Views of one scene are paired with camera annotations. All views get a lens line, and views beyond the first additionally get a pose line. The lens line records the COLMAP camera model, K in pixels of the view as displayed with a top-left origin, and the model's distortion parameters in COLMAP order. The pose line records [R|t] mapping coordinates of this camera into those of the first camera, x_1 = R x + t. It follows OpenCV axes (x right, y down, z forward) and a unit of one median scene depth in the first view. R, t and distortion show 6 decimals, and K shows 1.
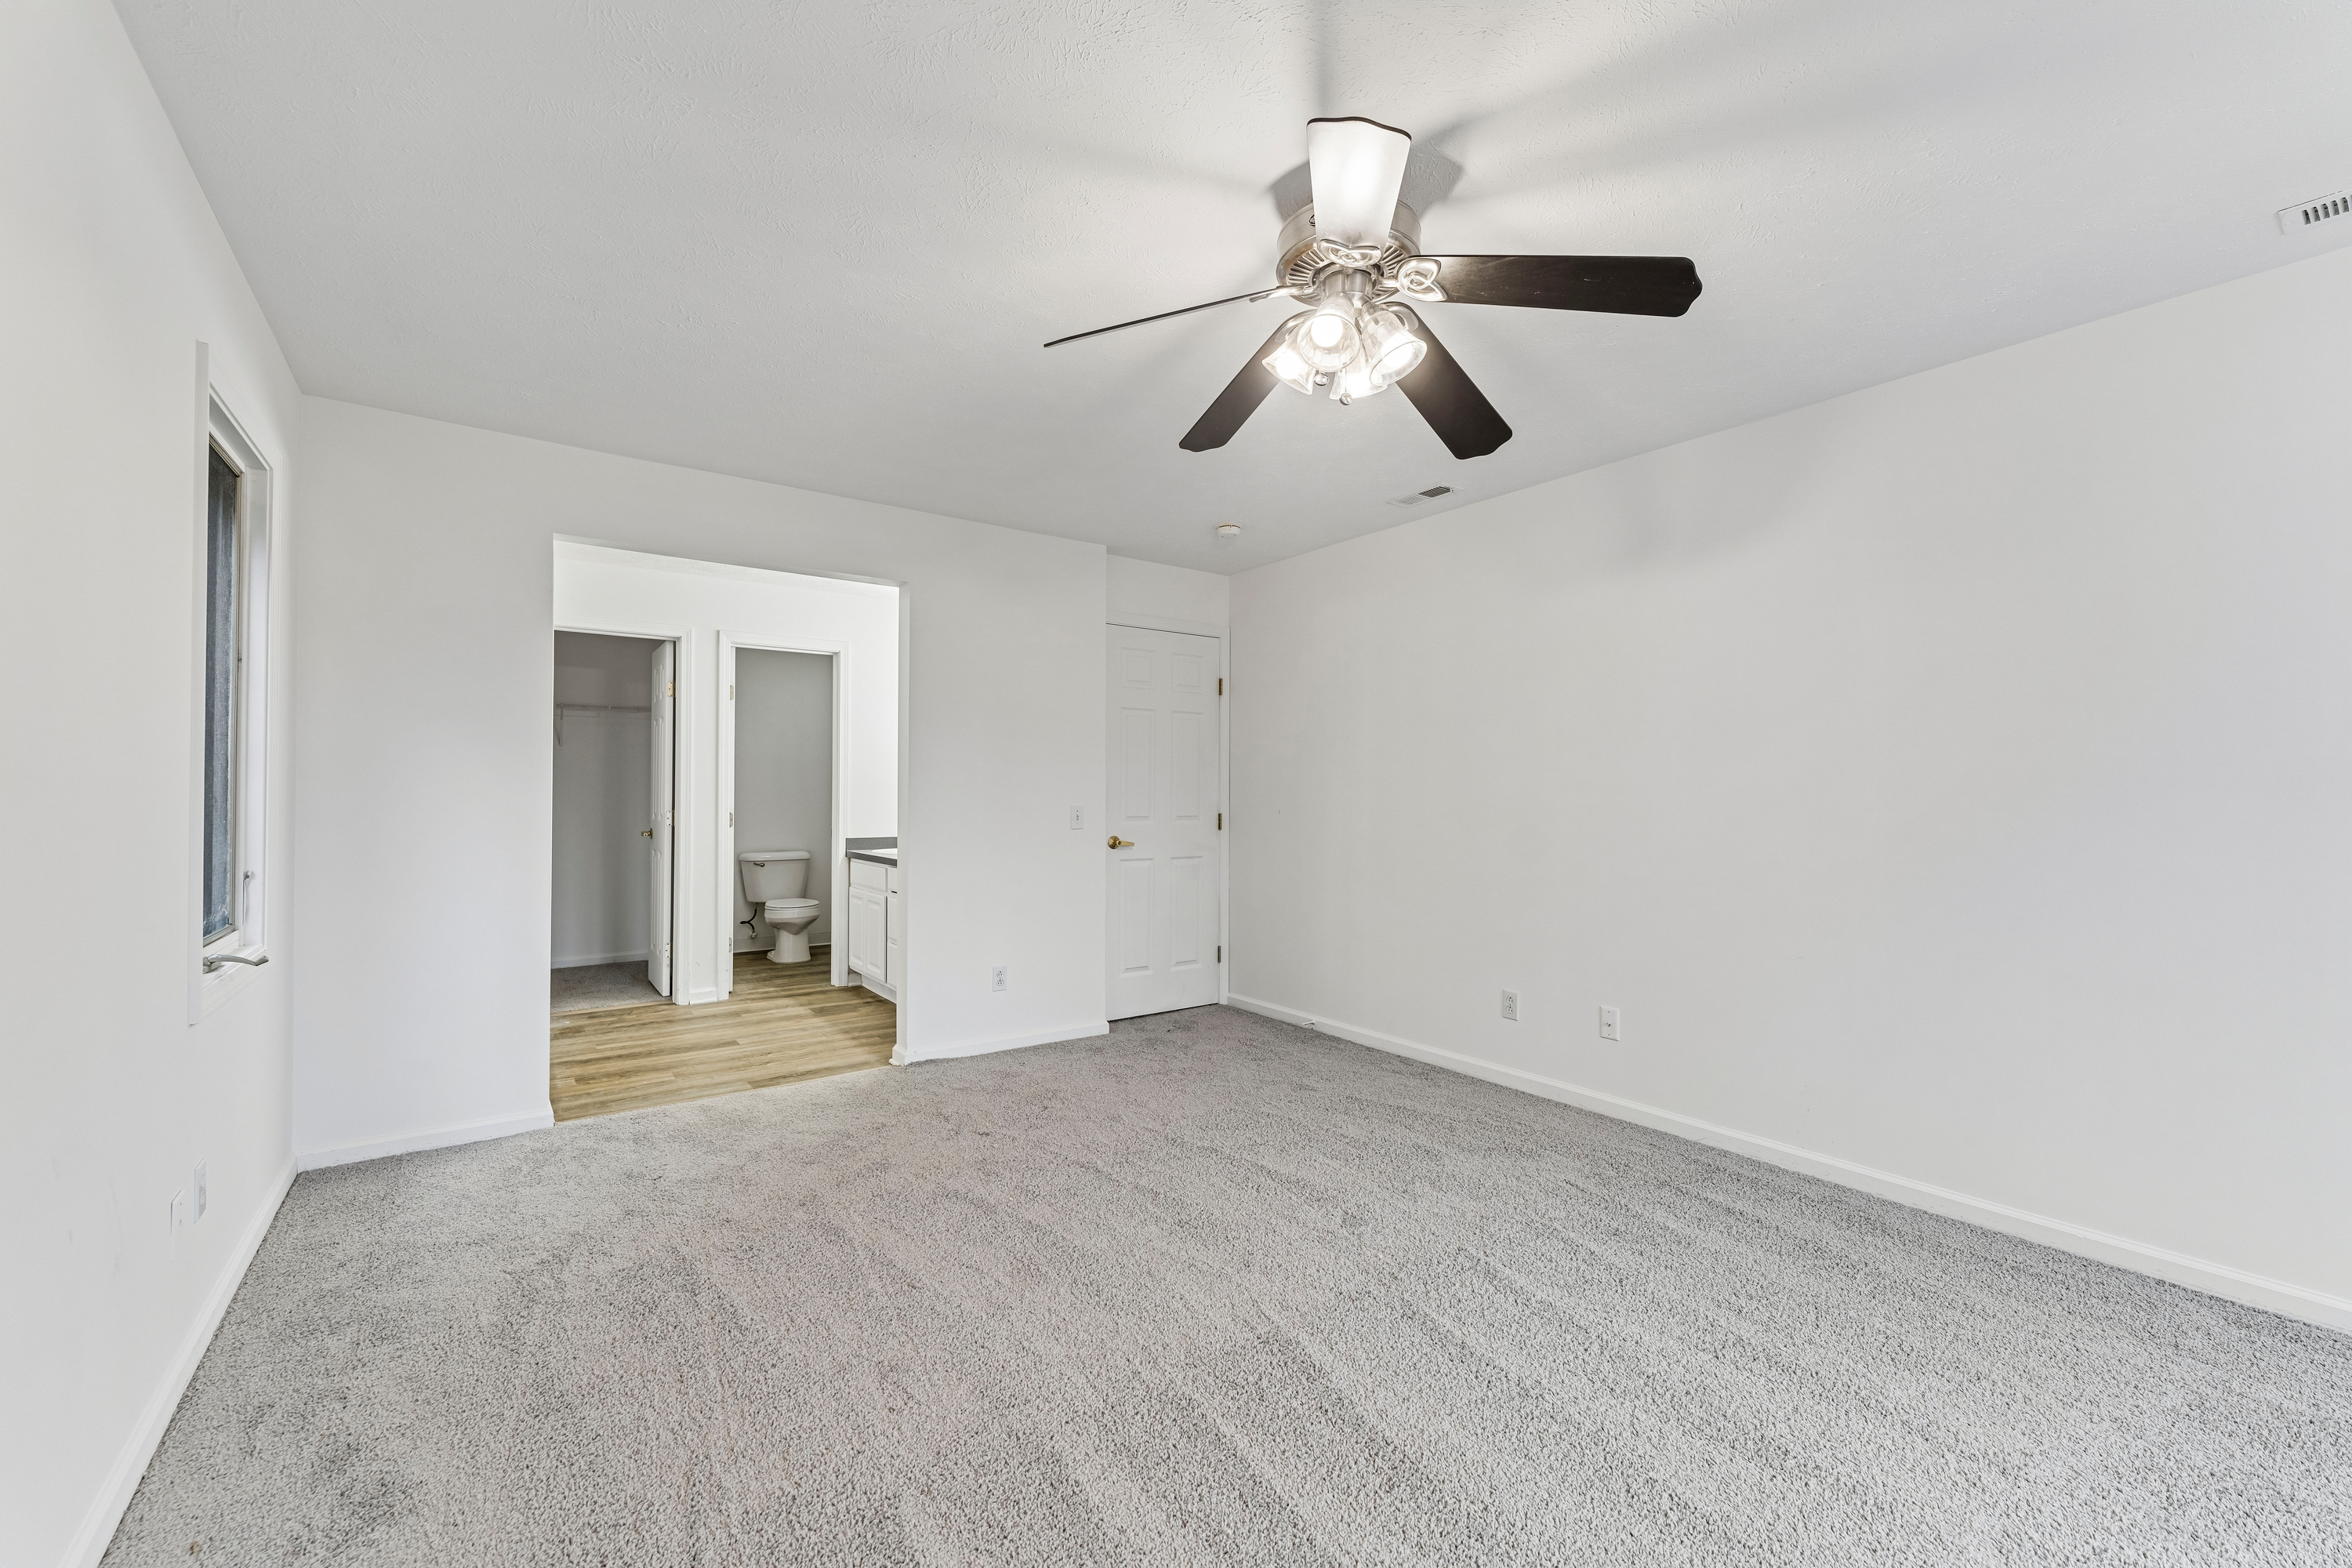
lens RADIAL K [[906.7, 0, 1176.0], [0, 906.7, 784.0], [0, 0, 1]] dist [-0.000903, -0.000115]
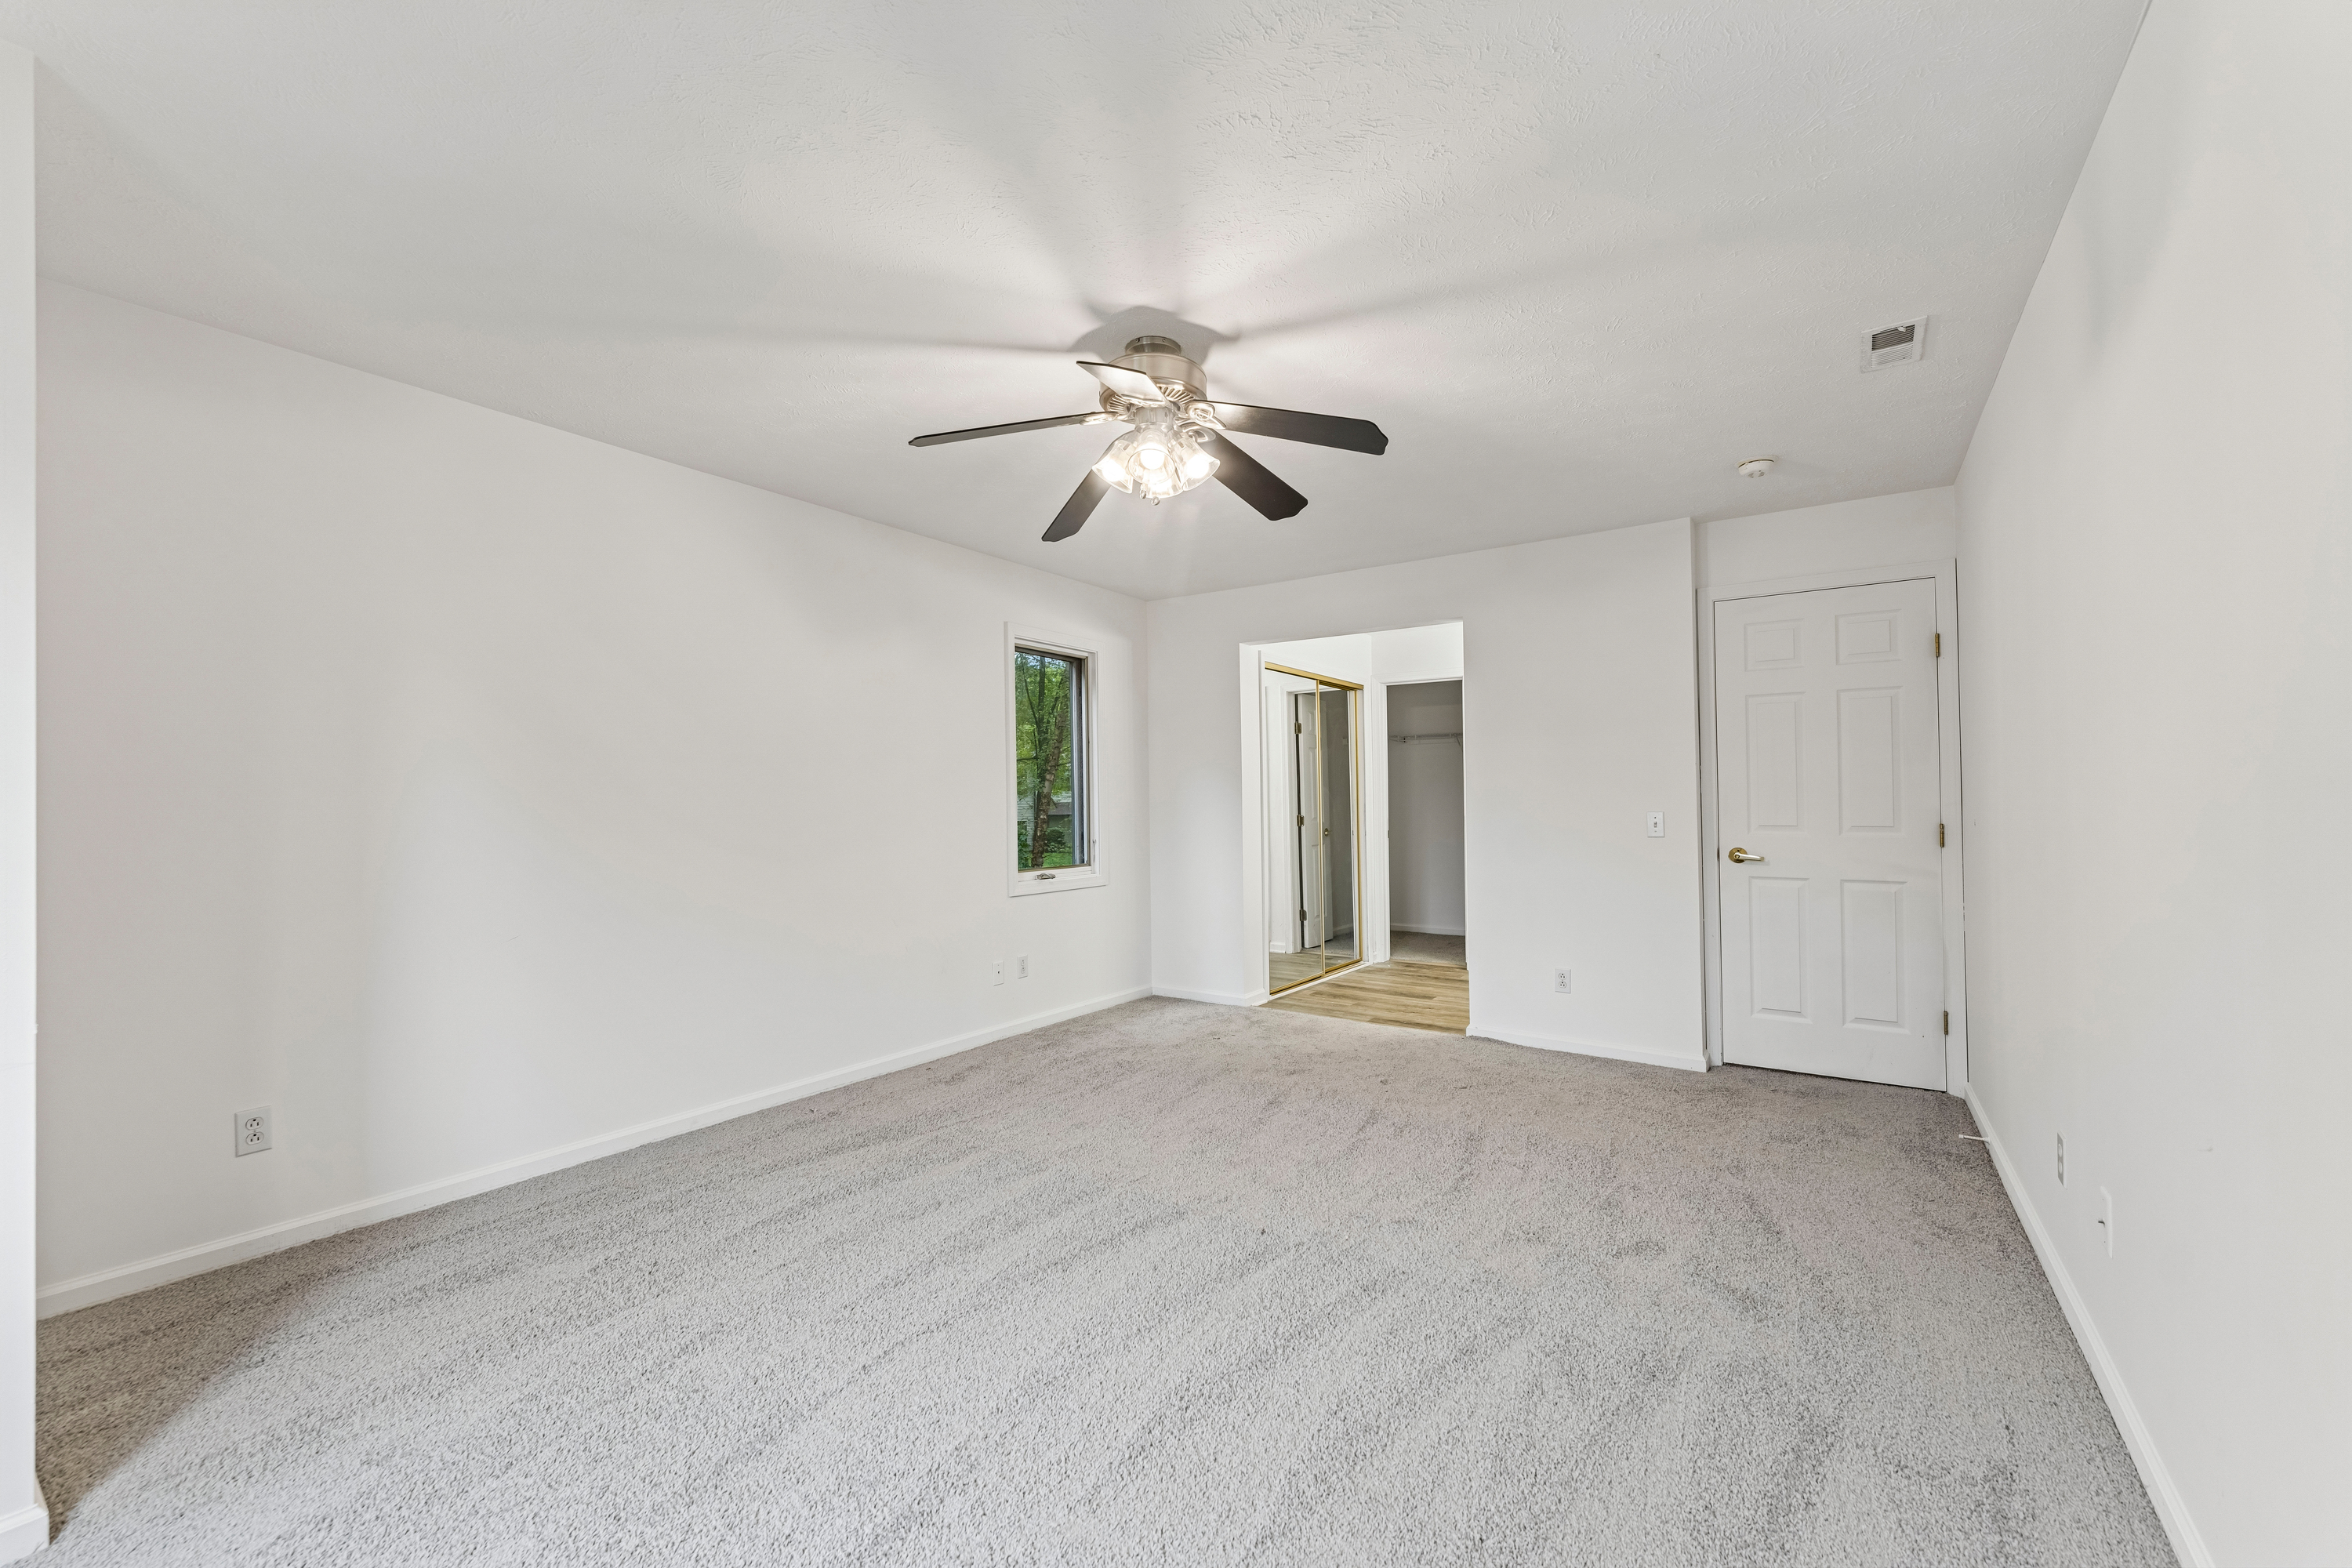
lens RADIAL K [[930.0, 0, 1176.0], [0, 930.0, 784.0], [0, 0, 1]] dist [-0.000195, 0.000113]
pose [[0.365292, -0.014976, -0.930773, 0.677471], [0.016631, 0.999816, -0.009560, -0.003866], [0.930745, -0.011988, 0.365473, 0.233709]]
